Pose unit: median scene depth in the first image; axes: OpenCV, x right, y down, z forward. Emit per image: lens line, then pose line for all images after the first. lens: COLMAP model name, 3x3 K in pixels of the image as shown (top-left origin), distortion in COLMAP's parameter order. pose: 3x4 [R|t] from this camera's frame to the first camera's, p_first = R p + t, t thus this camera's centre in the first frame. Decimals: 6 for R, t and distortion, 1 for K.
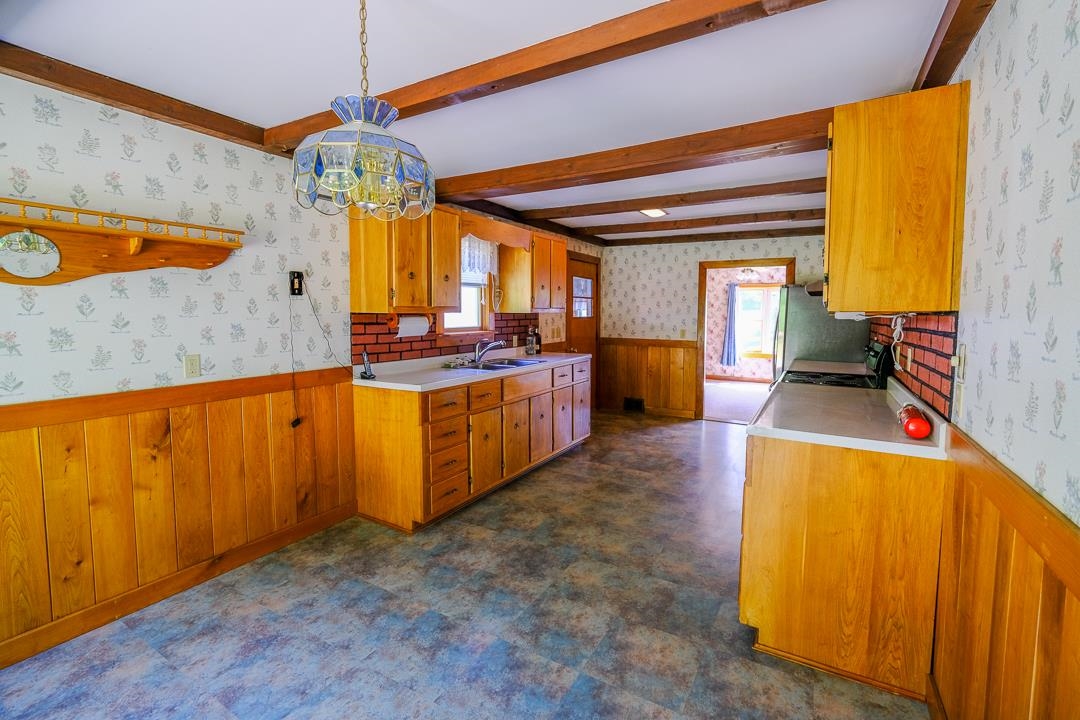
lens RADIAL K [[473.0, 0, 546.7], [0, 473.0, 345.4], [0, 0, 1]] dist [-0.001460, -0.000453]
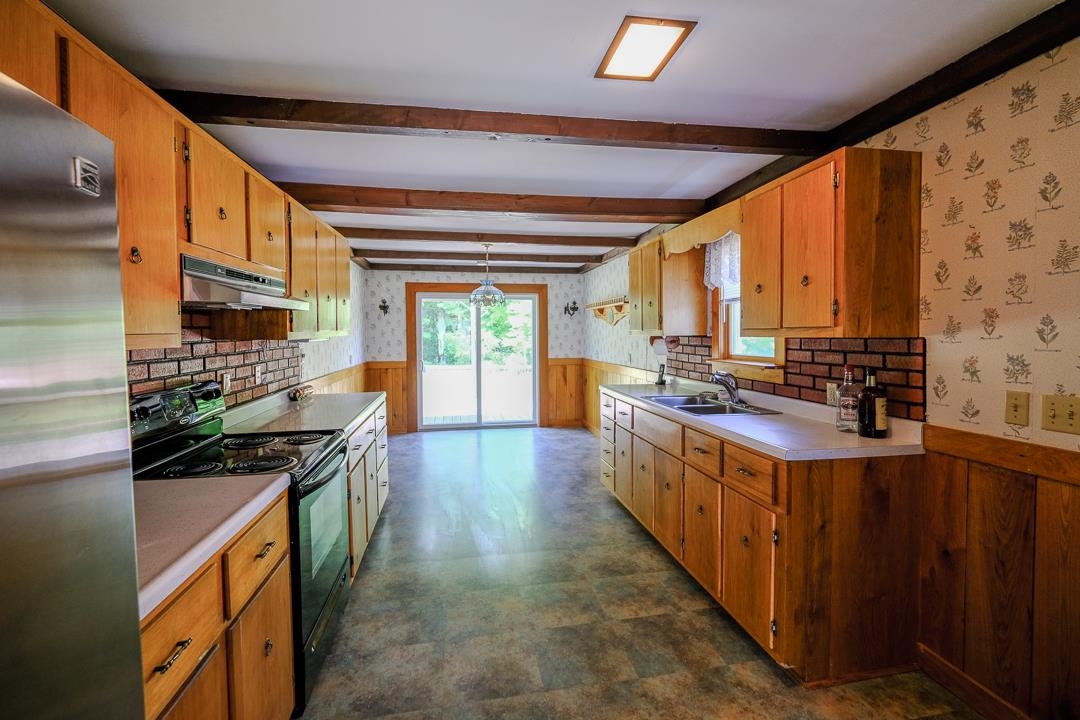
lens RADIAL K [[481.7, 0, 537.7], [0, 481.7, 338.9], [0, 0, 1]] dist [-0.001381, -0.000447]
pose [[-0.771729, 0.004156, -0.635938, 0.977972], [-0.045764, 0.997023, 0.062052, -0.165572], [0.634303, 0.076990, -0.769242, 2.354798]]
